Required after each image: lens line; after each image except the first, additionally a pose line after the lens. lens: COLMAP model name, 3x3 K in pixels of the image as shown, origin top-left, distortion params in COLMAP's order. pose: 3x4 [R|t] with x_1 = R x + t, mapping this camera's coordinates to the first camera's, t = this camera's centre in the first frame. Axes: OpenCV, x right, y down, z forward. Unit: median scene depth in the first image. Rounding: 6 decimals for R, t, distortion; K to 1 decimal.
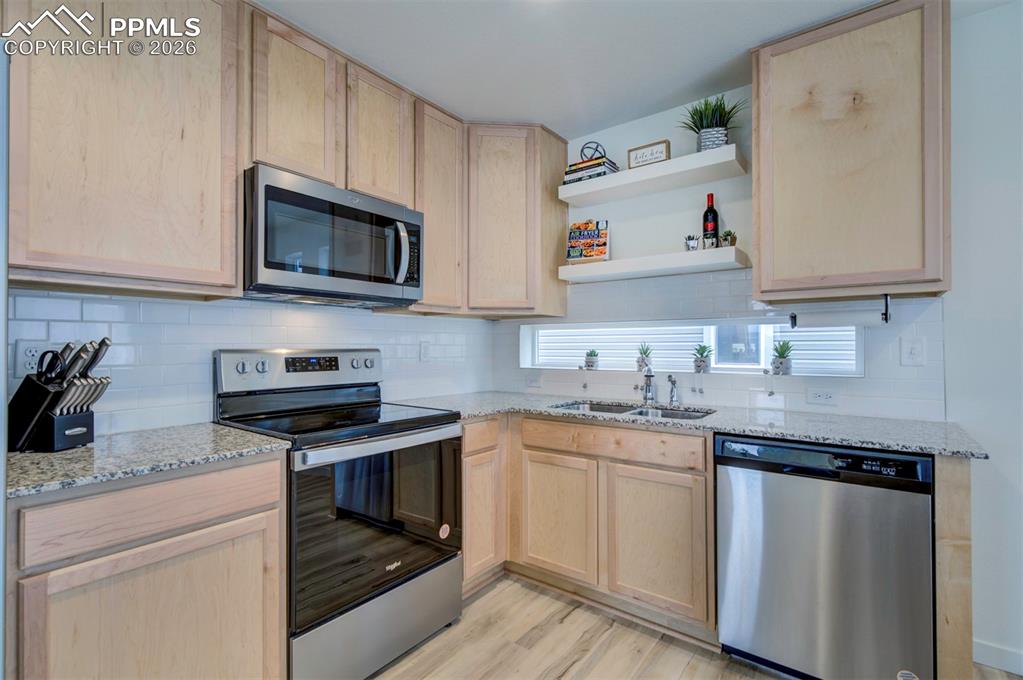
lens RADIAL K [[468.9, 0, 508.0], [0, 468.9, 341.9], [0, 0, 1]] dist [-0.002347, 0.000628]
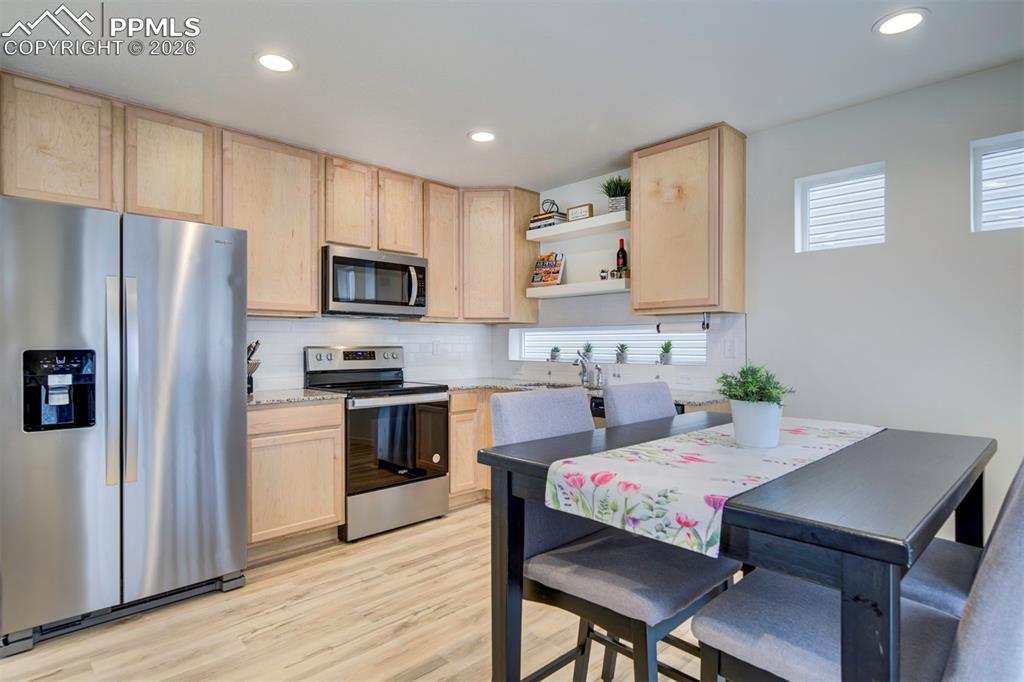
lens RADIAL K [[537.6, 0, 508.4], [0, 537.6, 342.7], [0, 0, 1]] dist [0.004080, -0.000976]
pose [[0.990284, -0.000196, -0.139056, 0.333071], [0.001115, 0.999978, 0.006531, -0.007974], [0.139052, -0.006622, 0.990263, -0.726770]]
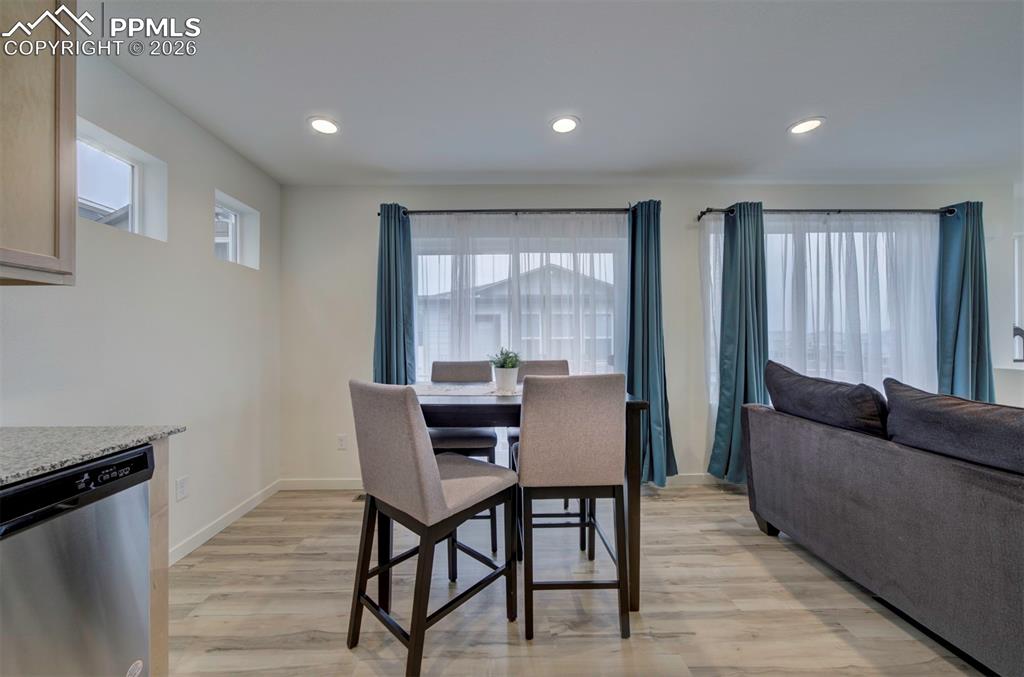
lens RADIAL K [[372.7, 0, 505.7], [0, 372.7, 339.4], [0, 0, 1]] dist [-0.000244, 0.000250]
pose [[-0.629934, 0.003846, 0.776640, -0.179878], [-0.001541, 0.999980, -0.006201, 0.005525], [-0.776648, -0.005103, -0.629915, 0.575977]]
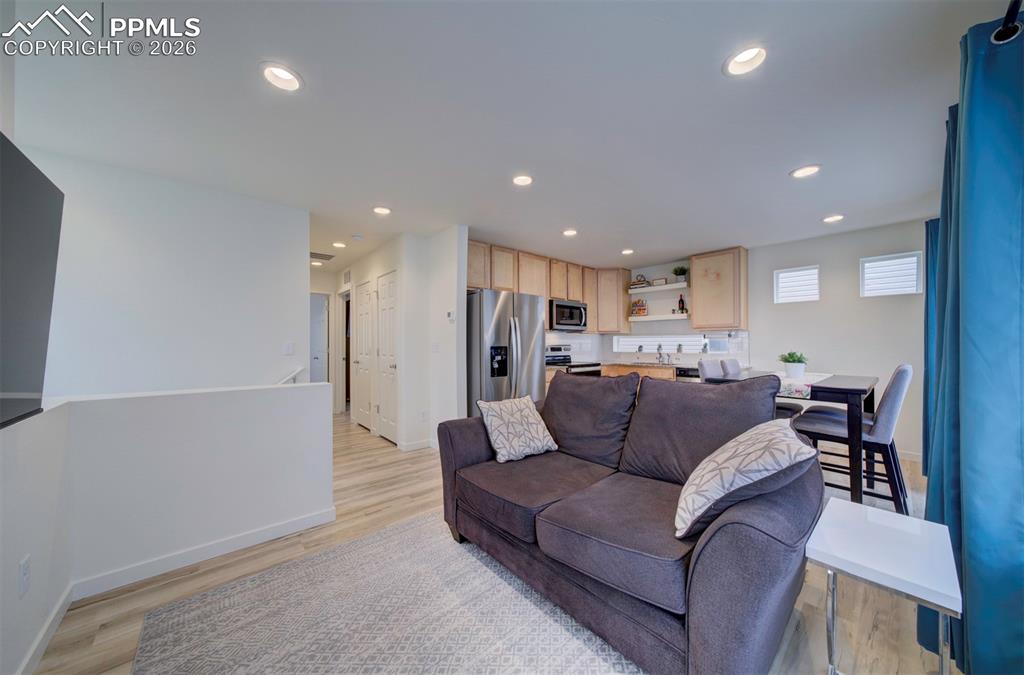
lens RADIAL K [[341.2, 0, 507.9], [0, 341.2, 342.1], [0, 0, 1]] dist [-0.000052, 0.000100]
pose [[0.981362, 0.000880, -0.192167, -0.266624], [0.000220, 0.999984, 0.005705, -0.017708], [0.192169, -0.005641, 0.981346, -1.487768]]
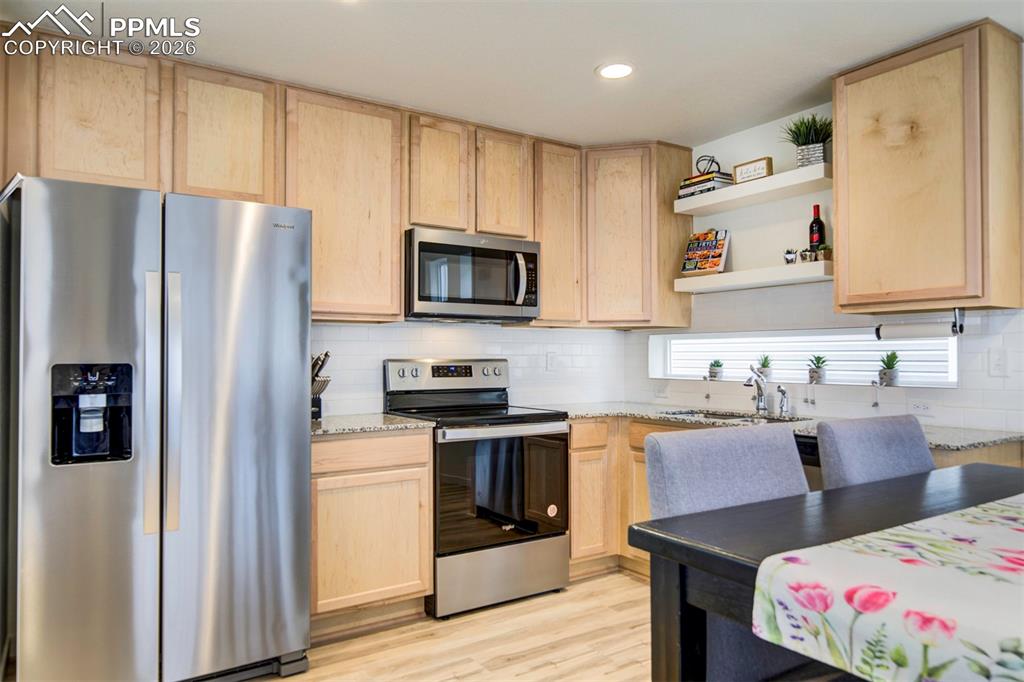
lens RADIAL K [[676.8, 0, 508.3], [0, 676.8, 342.9], [0, 0, 1]] dist [0.001227, 0.000127]
pose [[0.946201, -0.006379, -0.323517, 0.288808], [0.003168, 0.999940, -0.010449, -0.007768], [0.323564, 0.008862, 0.946165, -0.614146]]
